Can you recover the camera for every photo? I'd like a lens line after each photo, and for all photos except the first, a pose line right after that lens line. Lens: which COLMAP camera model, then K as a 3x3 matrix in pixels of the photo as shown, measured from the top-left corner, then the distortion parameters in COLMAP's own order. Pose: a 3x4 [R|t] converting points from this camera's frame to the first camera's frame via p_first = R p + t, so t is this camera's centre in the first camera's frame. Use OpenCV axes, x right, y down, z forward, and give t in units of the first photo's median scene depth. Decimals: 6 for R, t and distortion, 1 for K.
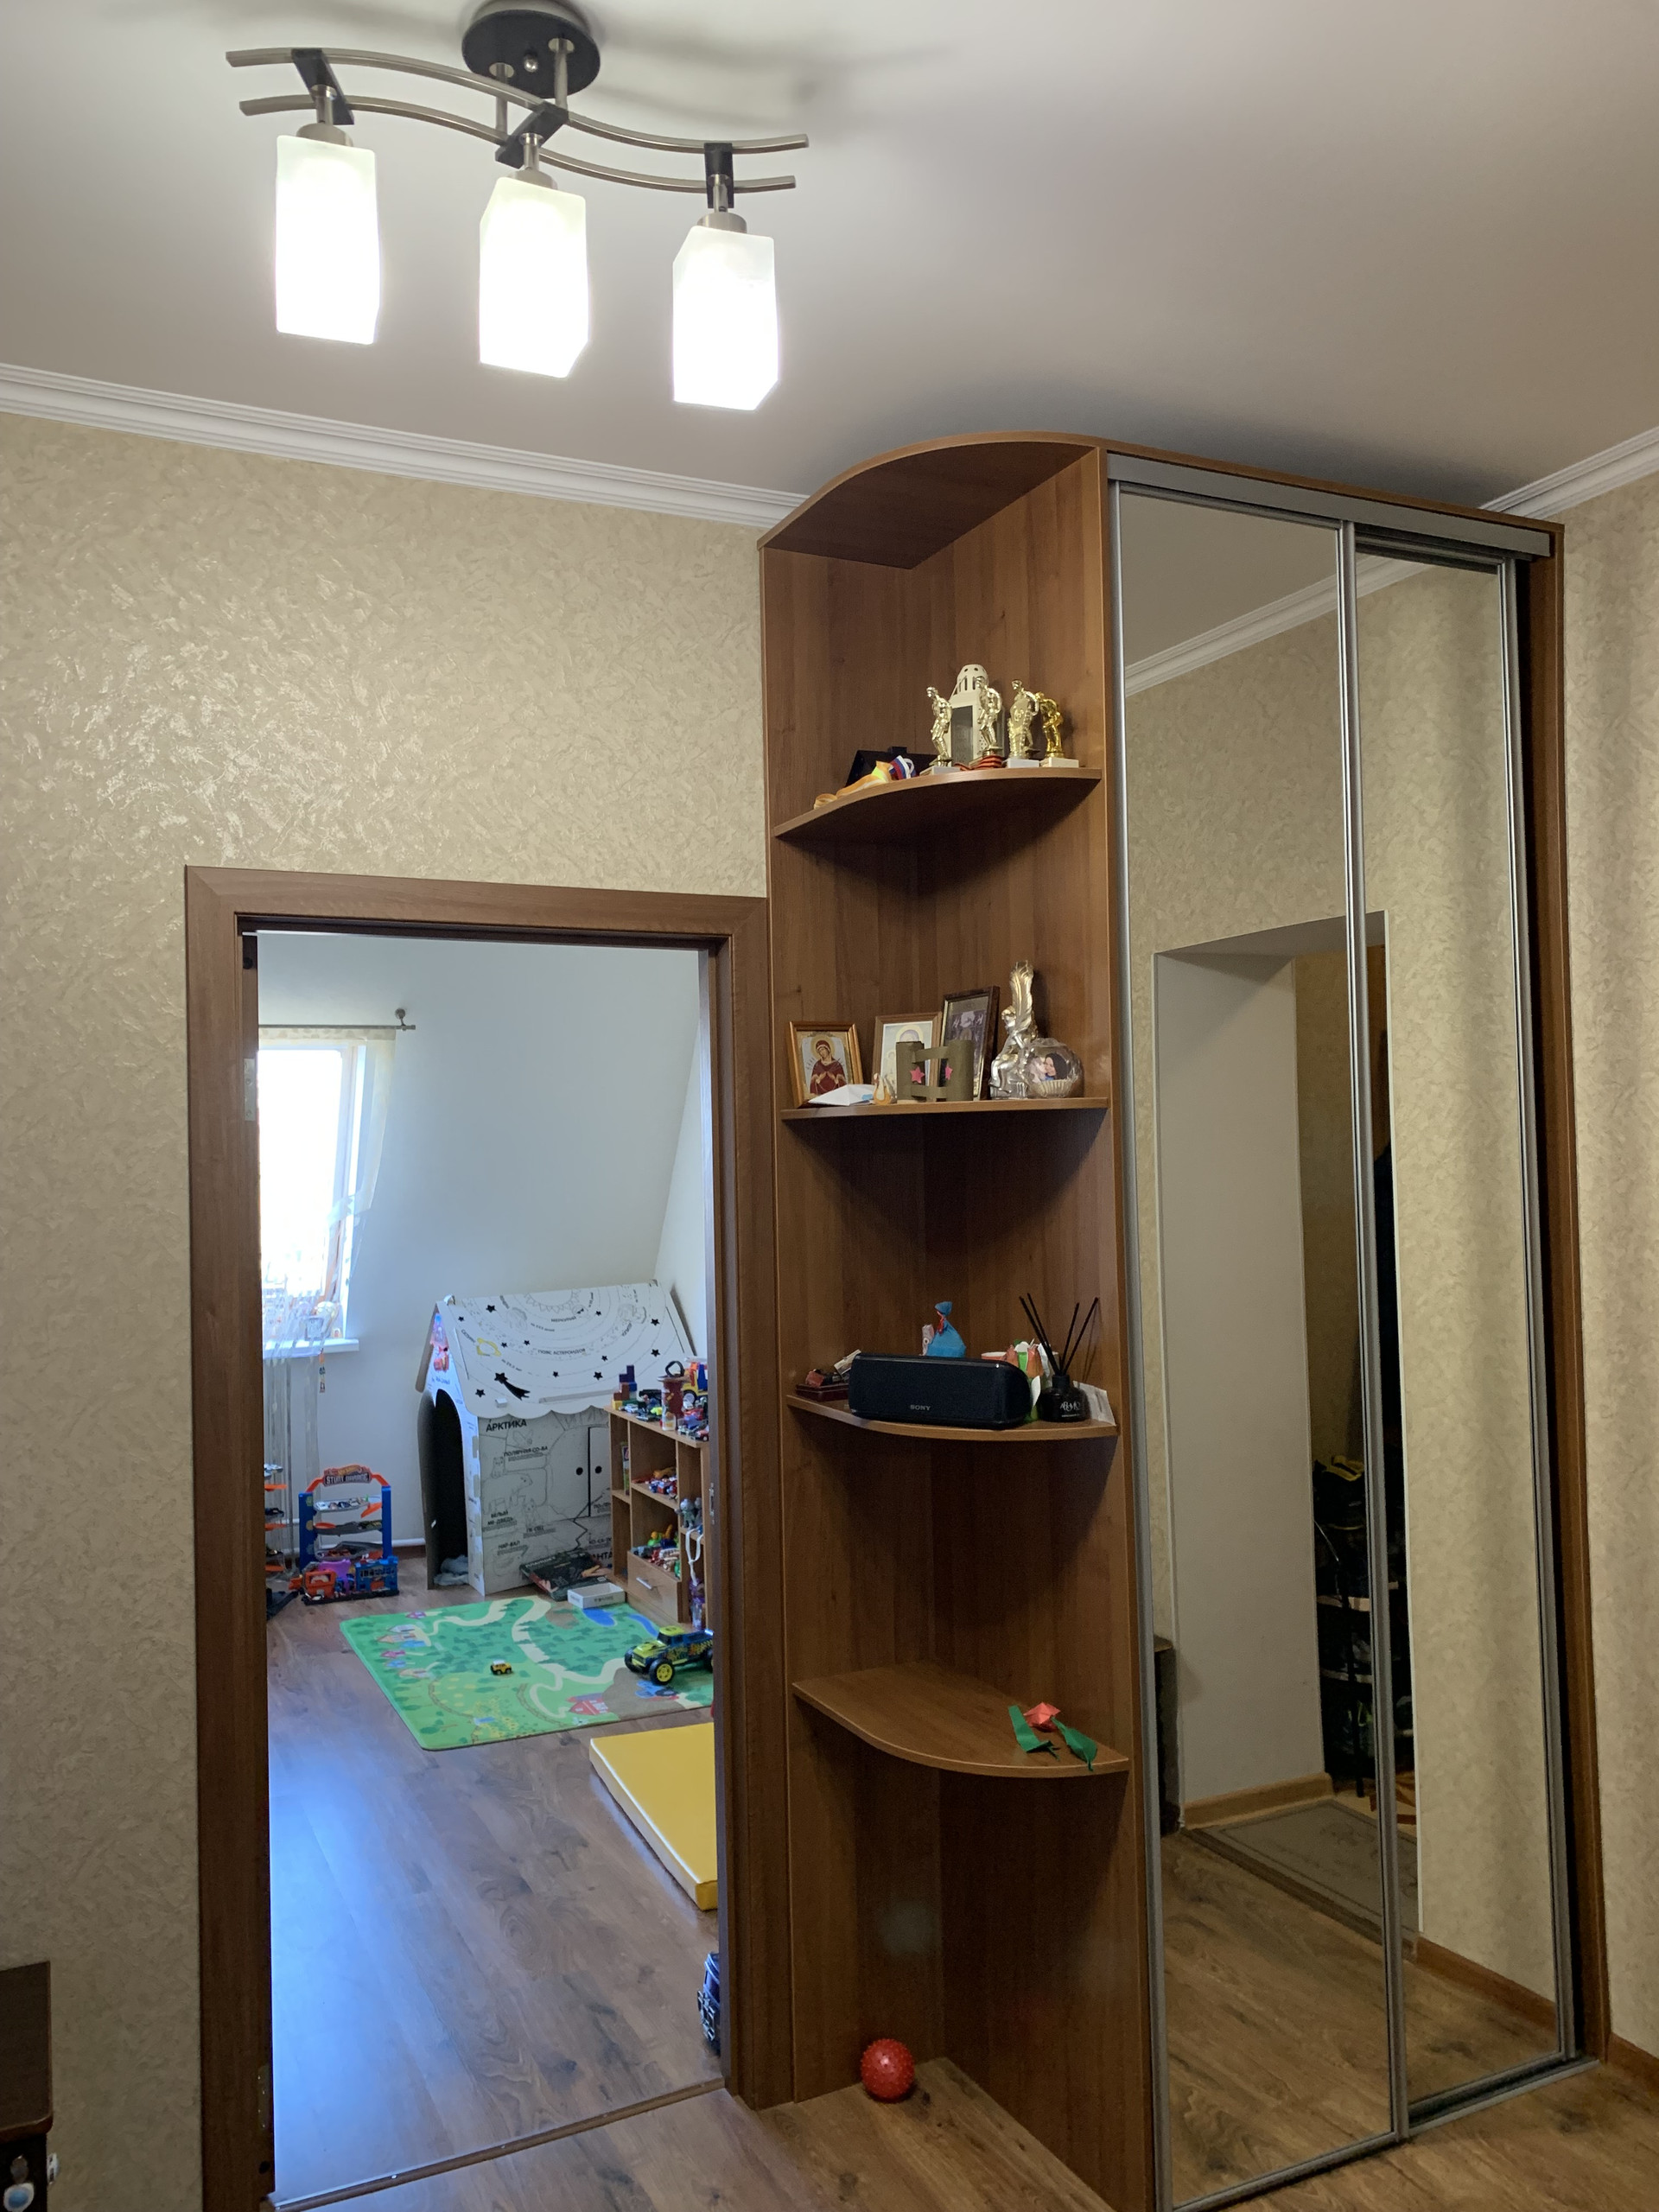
lens RADIAL K [[1695.0, 0, 838.1], [0, 1695.0, 1072.5], [0, 0, 1]] dist [0.042633, -0.046373]
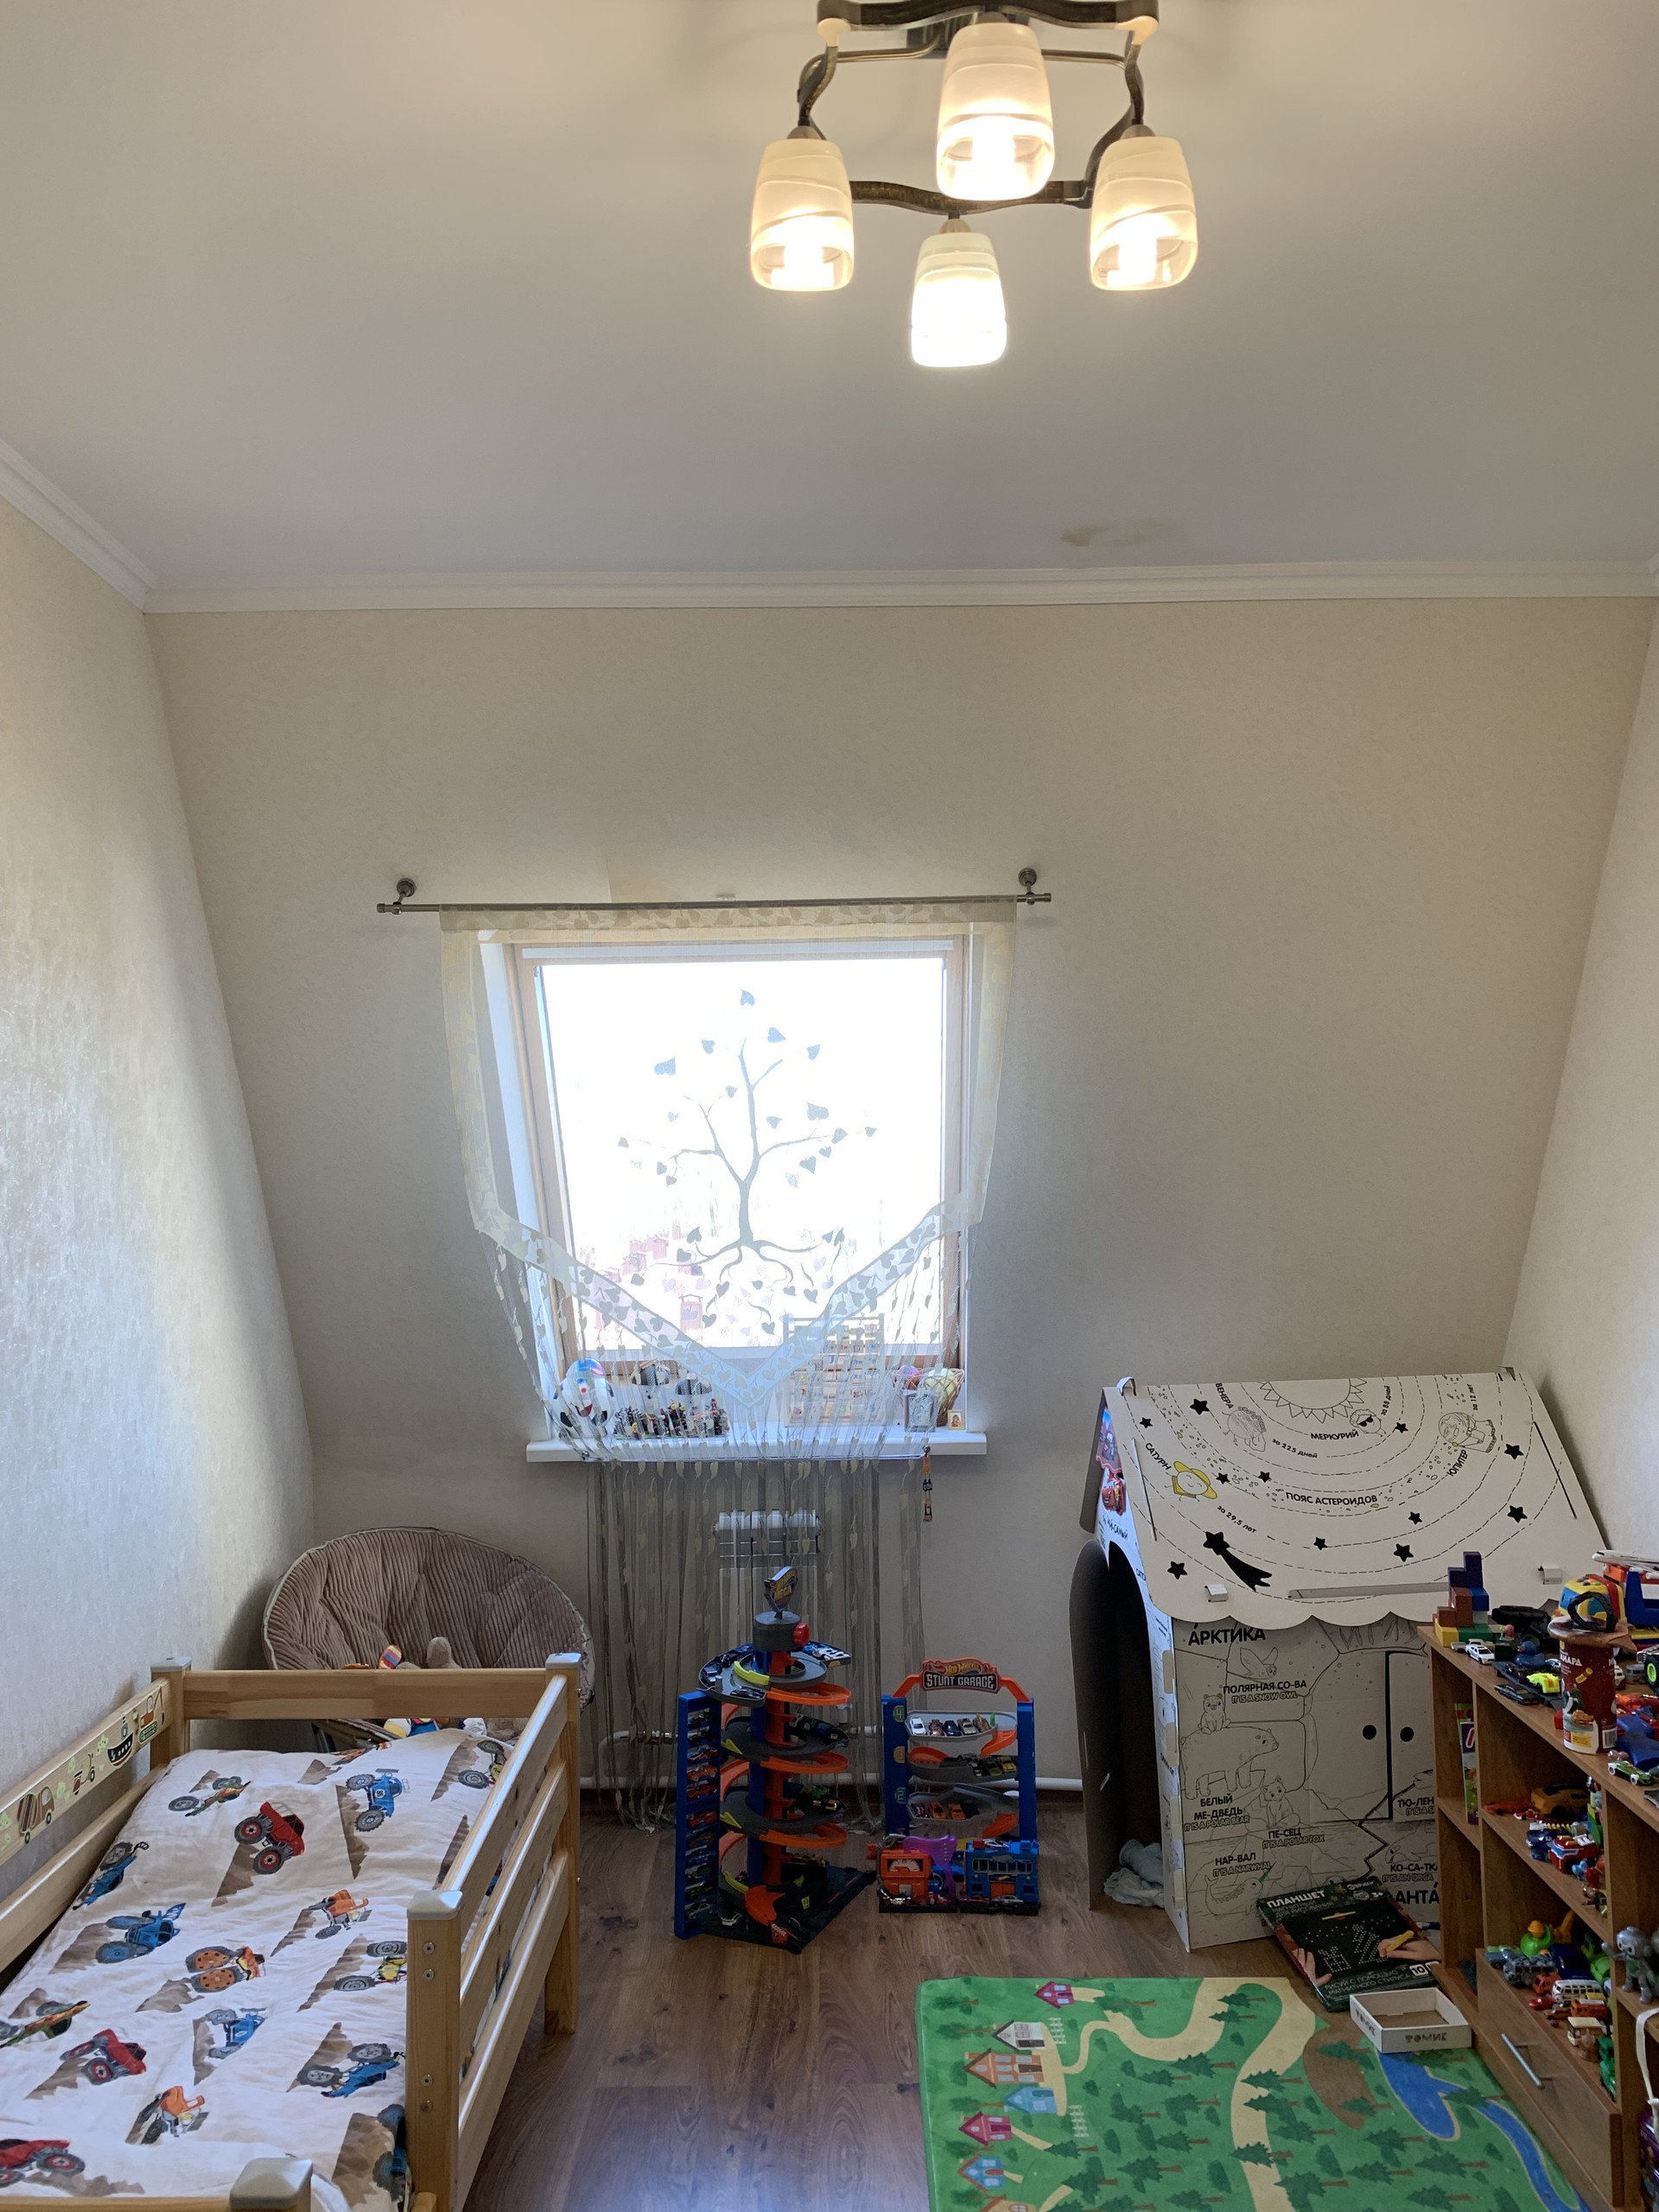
lens RADIAL K [[1695.0, 0, 834.7], [0, 1695.0, 1085.4], [0, 0, 1]] dist [0.042633, -0.046373]
pose [[0.900370, -0.006620, -0.435076, -0.072022], [0.009109, 0.999952, 0.003637, 0.031276], [0.435031, -0.007238, 0.900387, 0.467370]]
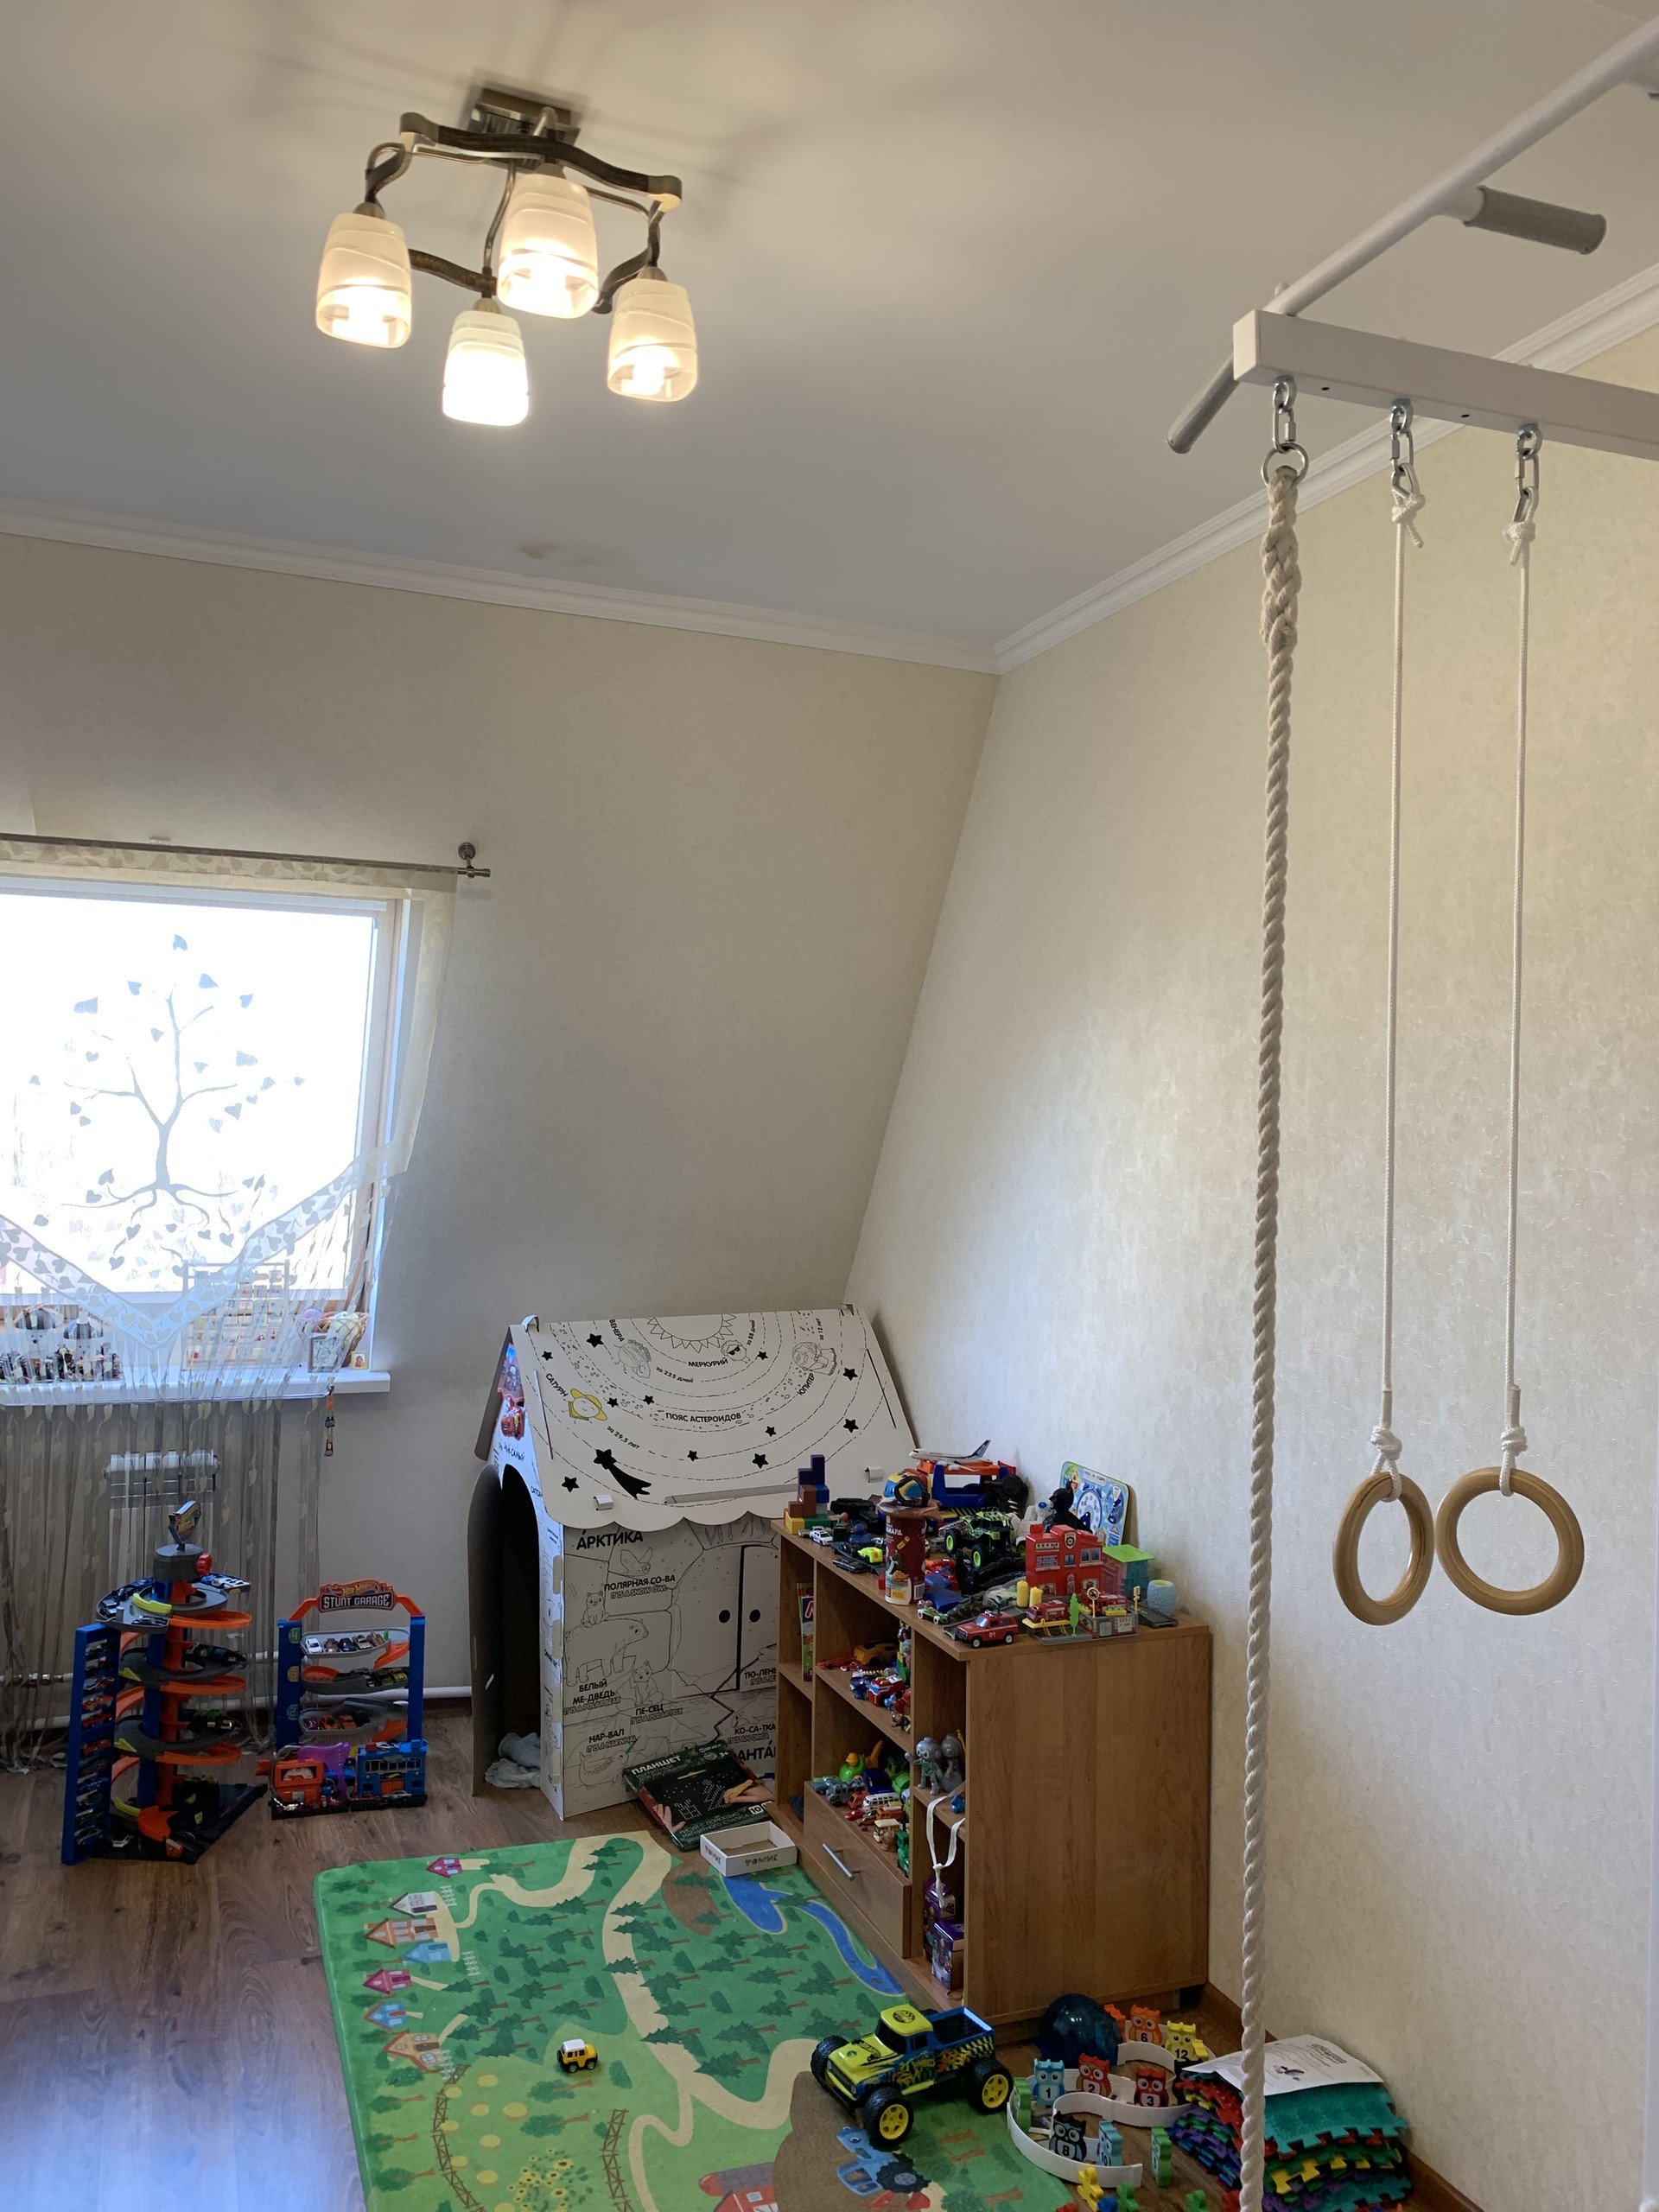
lens RADIAL K [[1695.0, 0, 812.5], [0, 1695.0, 1089.9], [0, 0, 1]] dist [0.042633, -0.046373]
pose [[0.995064, 0.047353, -0.087207, -0.078563], [-0.045534, 0.998704, 0.022733, 0.030339], [0.088170, -0.018650, 0.995931, 0.407884]]
